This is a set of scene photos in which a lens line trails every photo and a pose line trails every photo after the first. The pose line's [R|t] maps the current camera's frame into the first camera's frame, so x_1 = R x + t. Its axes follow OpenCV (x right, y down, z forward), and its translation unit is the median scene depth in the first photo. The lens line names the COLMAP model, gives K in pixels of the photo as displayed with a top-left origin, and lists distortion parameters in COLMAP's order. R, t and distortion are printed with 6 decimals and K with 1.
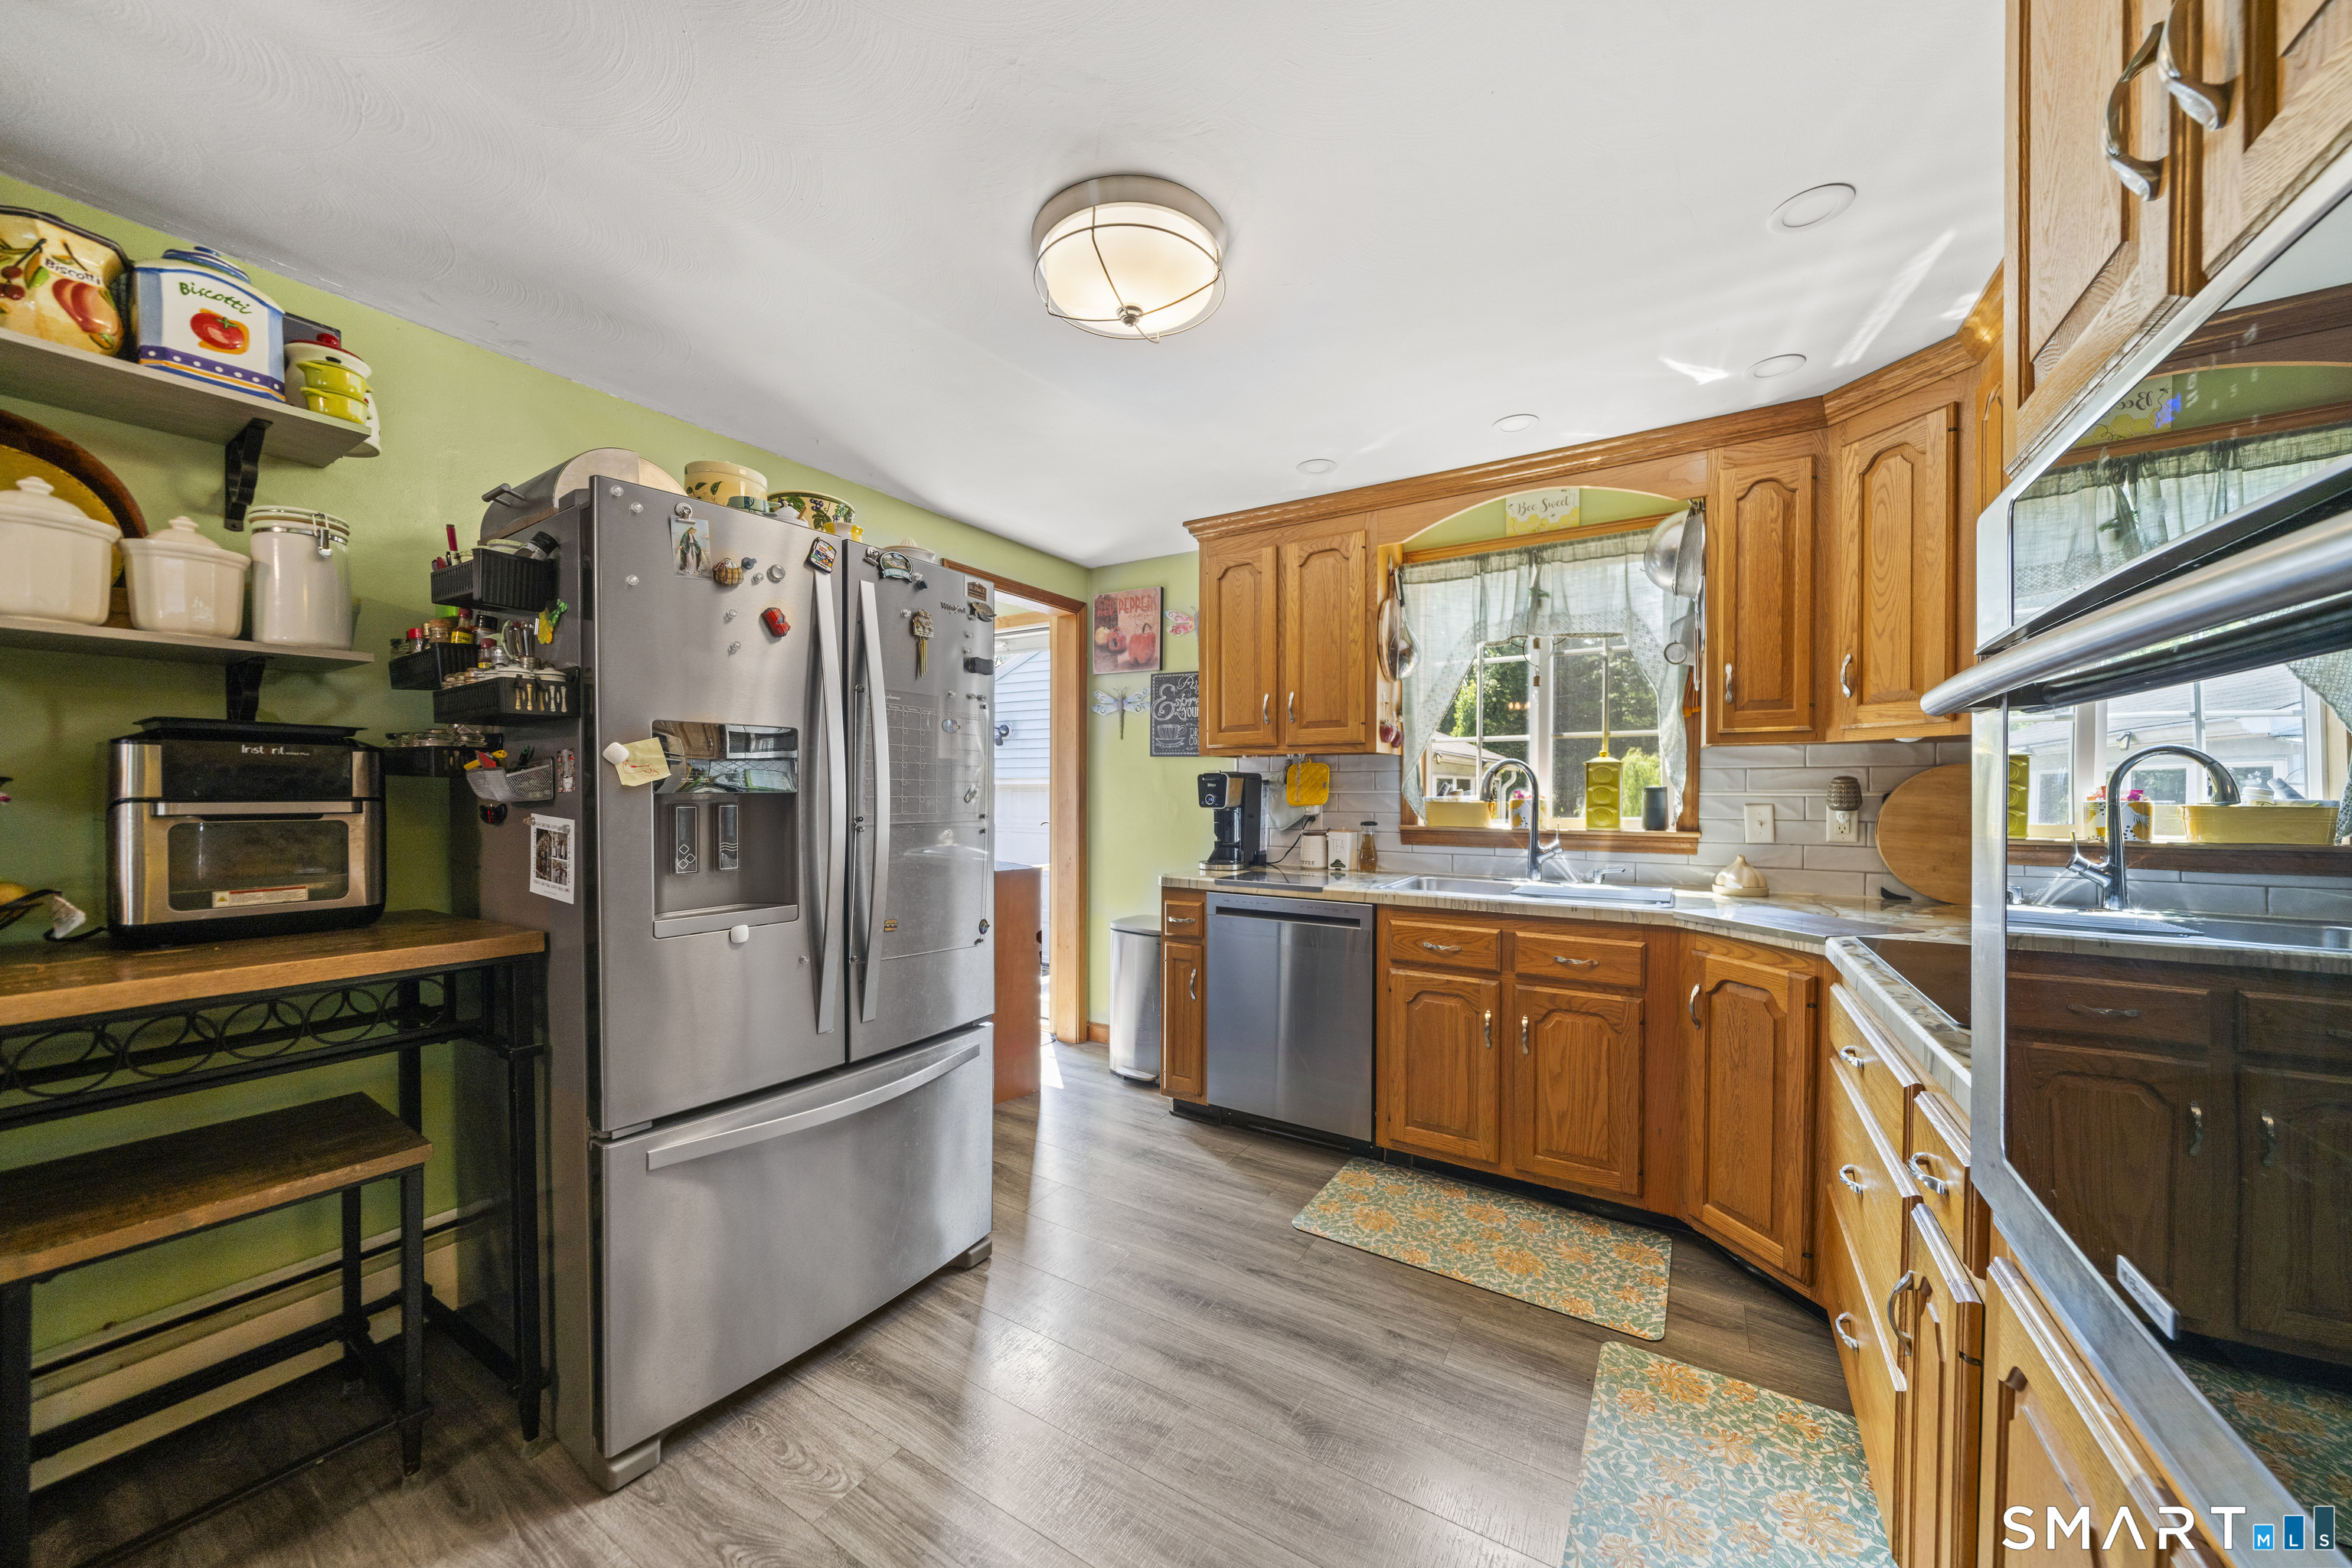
lens RADIAL K [[825.0, 0, 1175.7], [0, 825.0, 799.4], [0, 0, 1]] dist [-0.001428, -0.000302]
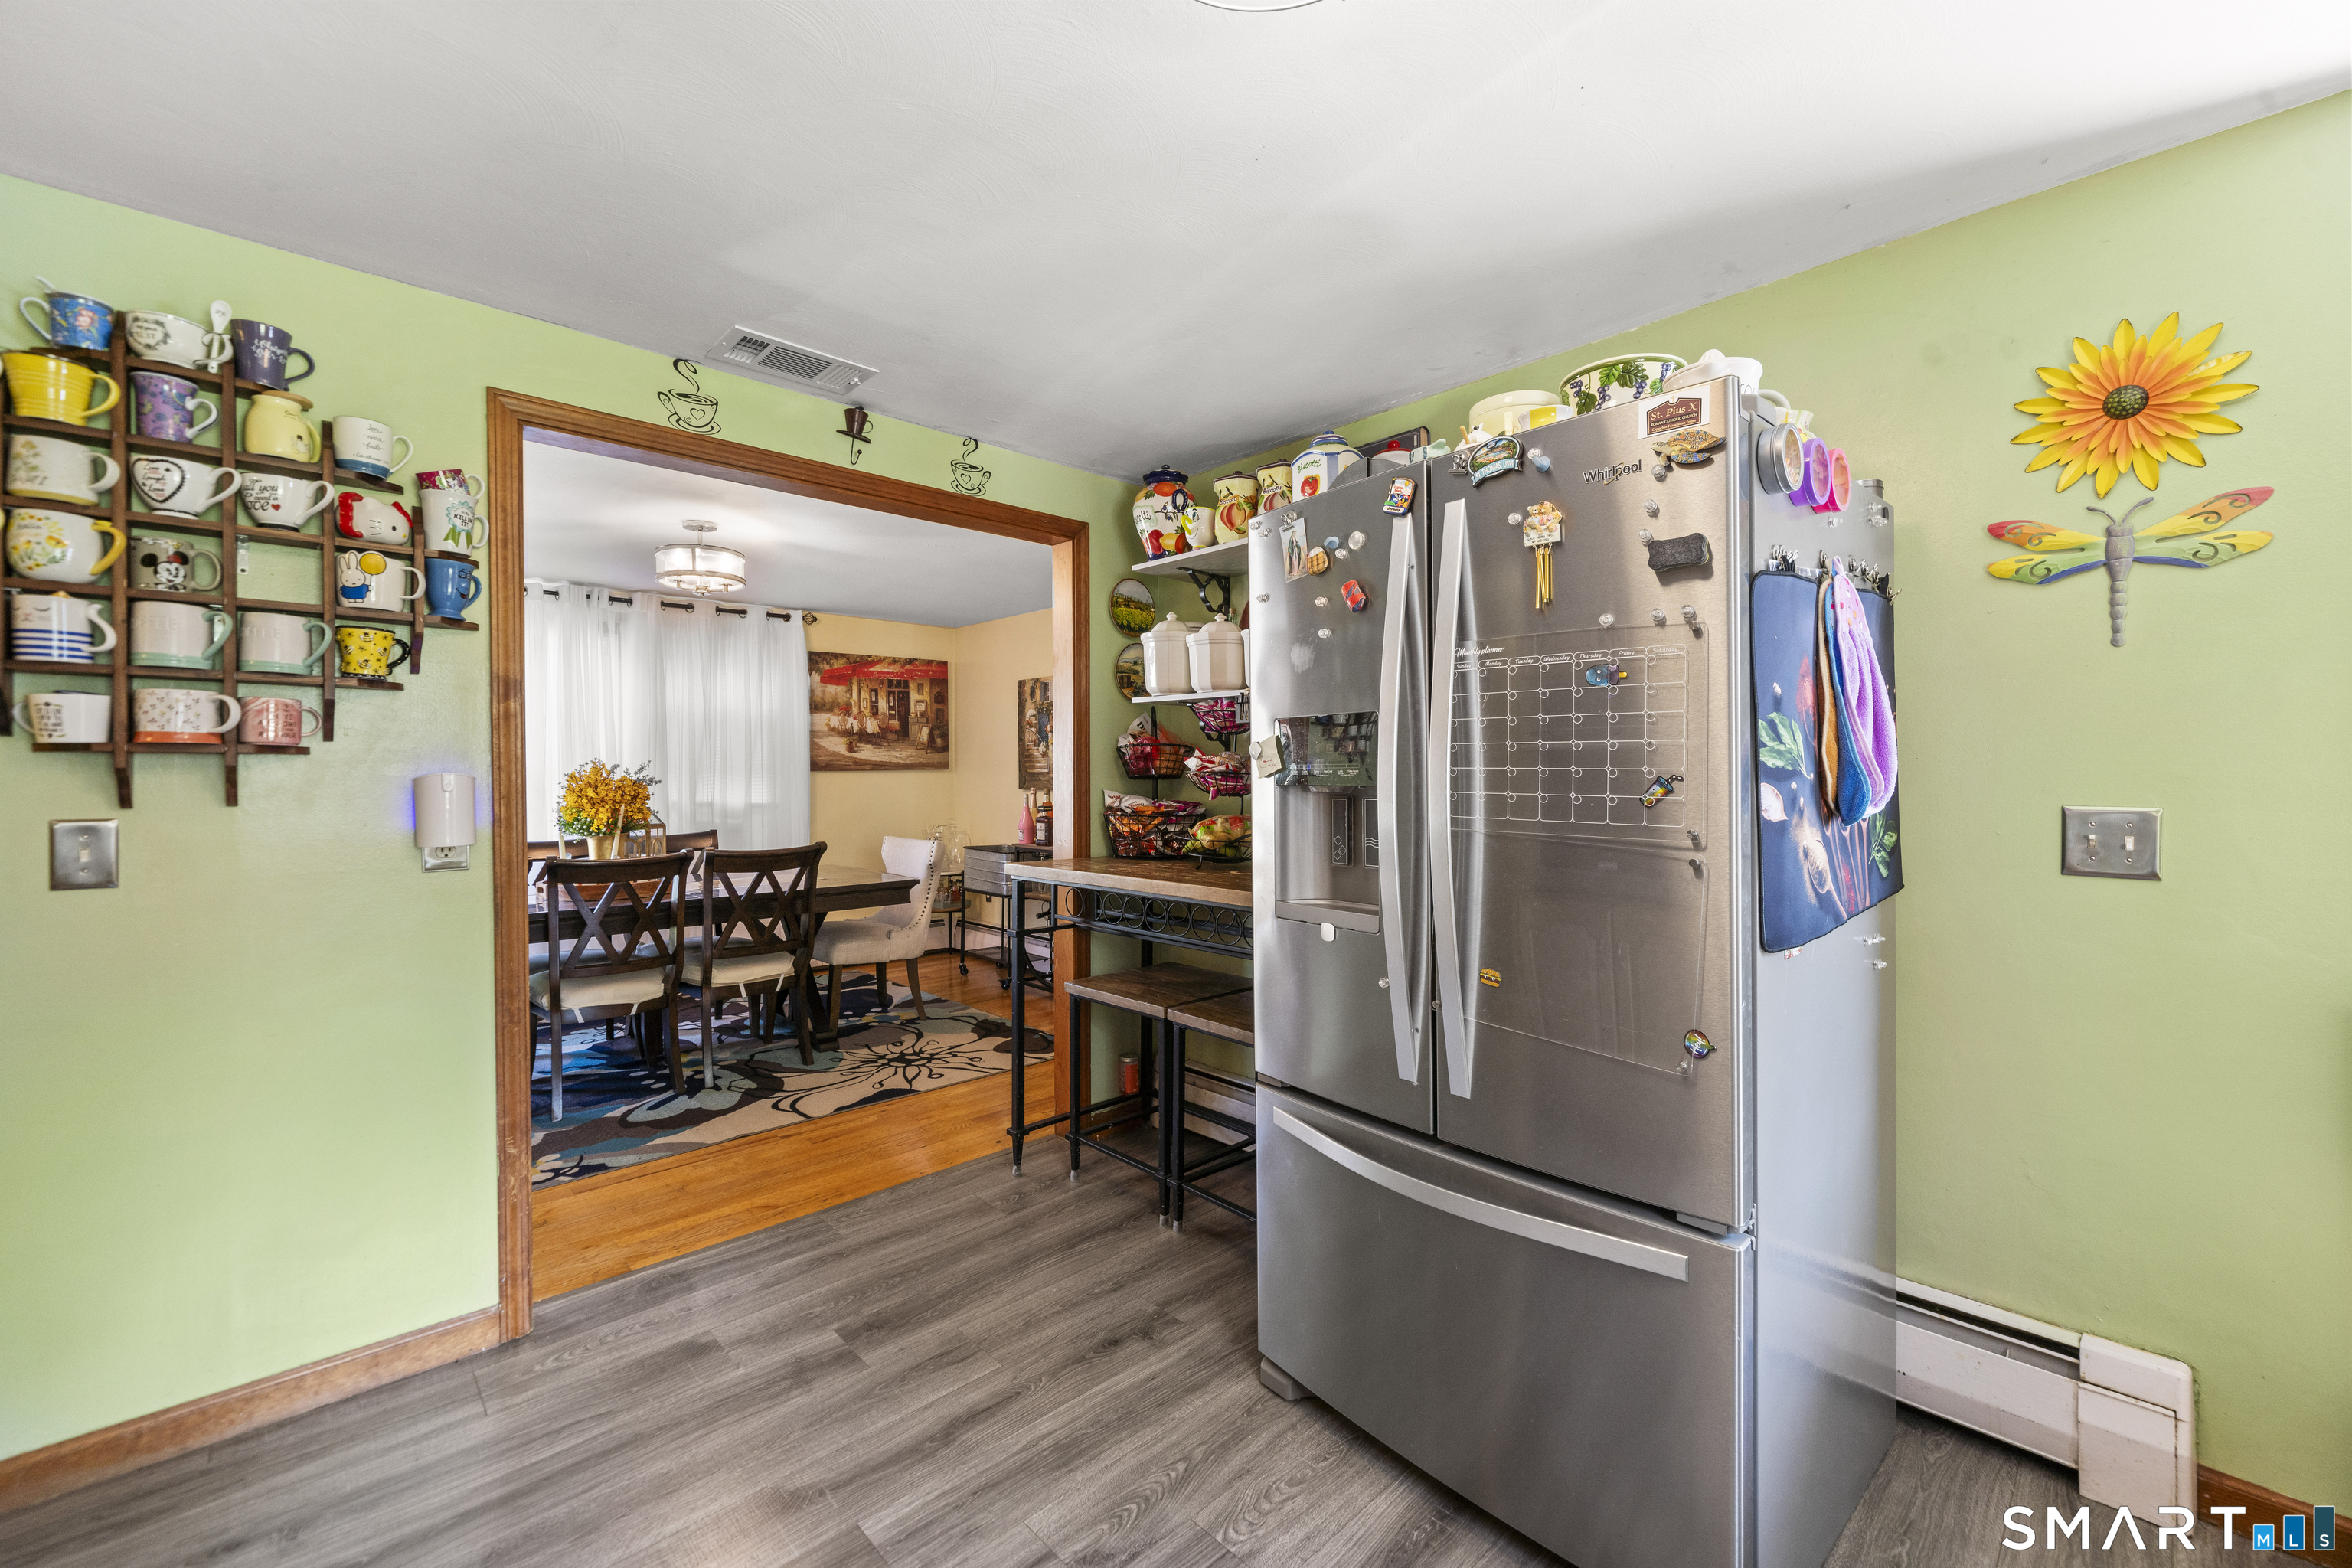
lens RADIAL K [[958.8, 0, 1173.4], [0, 958.8, 777.3], [0, 0, 1]] dist [0.002009, 0.000376]
pose [[-0.269342, 0.002293, -0.963042, 0.381457], [-0.009067, 0.999947, 0.004917, -0.012968], [0.963002, 0.010056, -0.269307, 0.718647]]
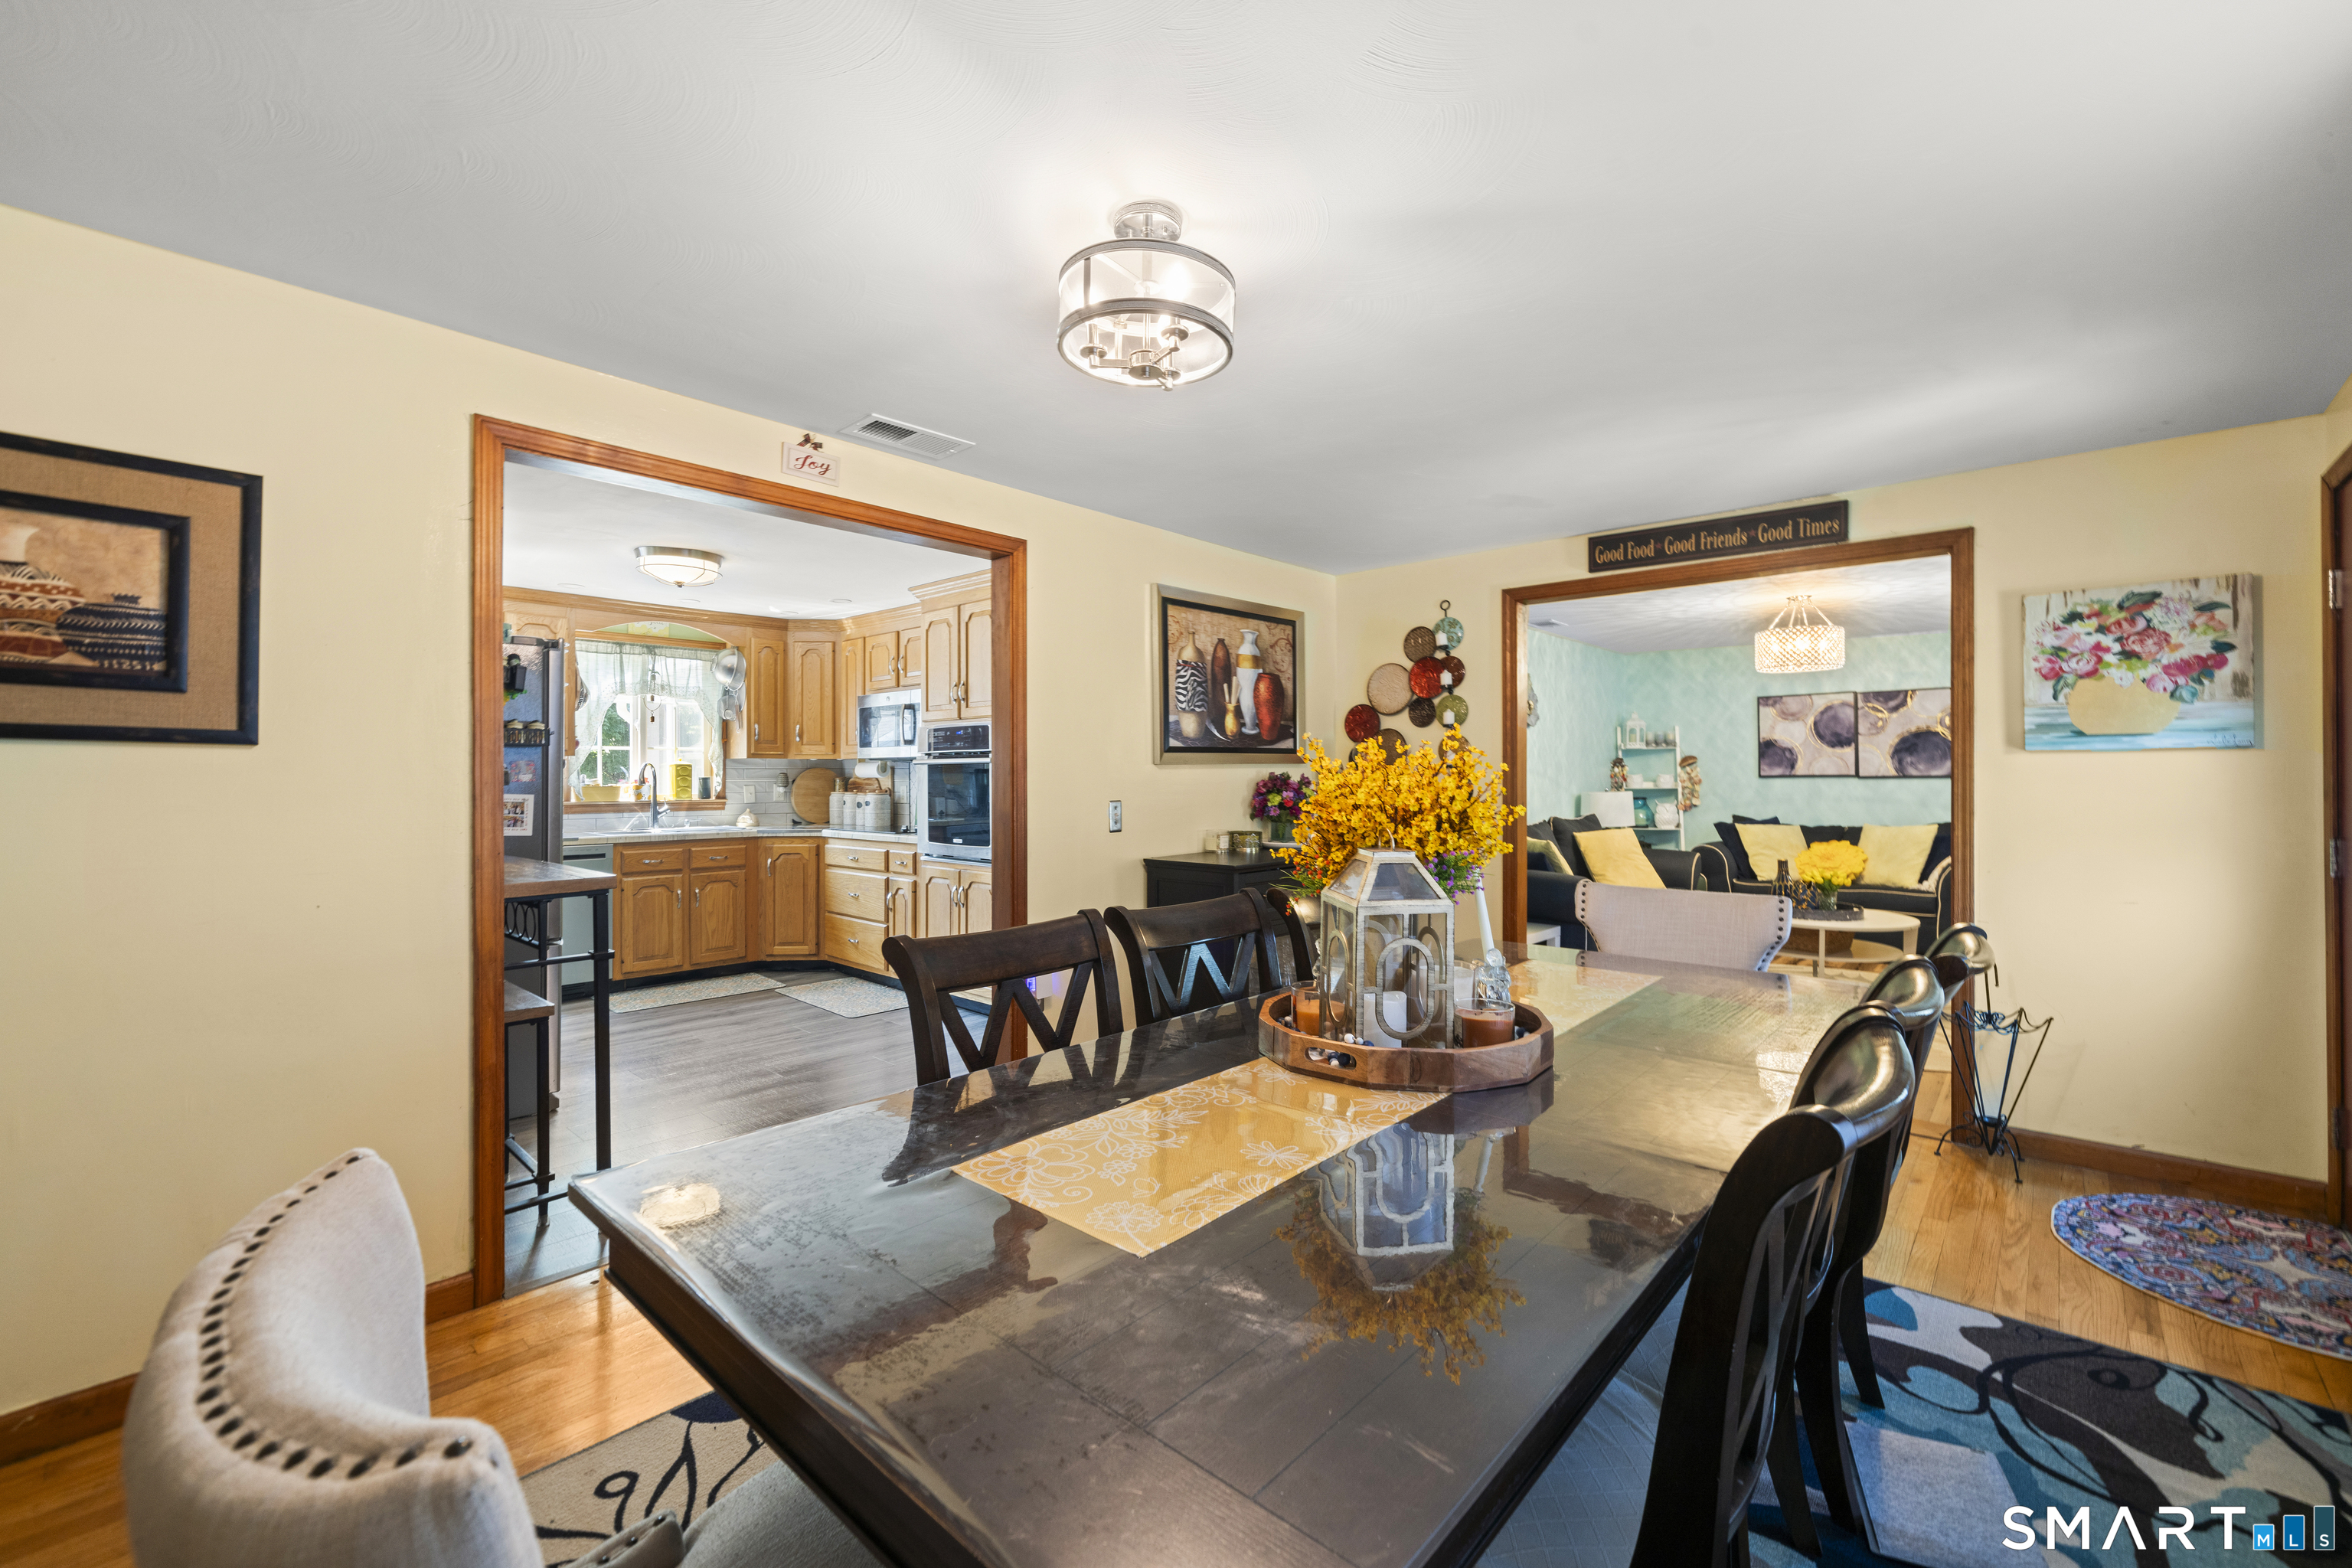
lens RADIAL K [[958.8, 0, 1177.3], [0, 958.8, 781.4], [0, 0, 1]] dist [0.002009, 0.000376]
pose [[0.196835, -0.006773, 0.980413, -1.629713], [0.014128, 0.999892, 0.004071, 0.002087], [-0.980335, 0.013050, 0.196909, -0.635520]]
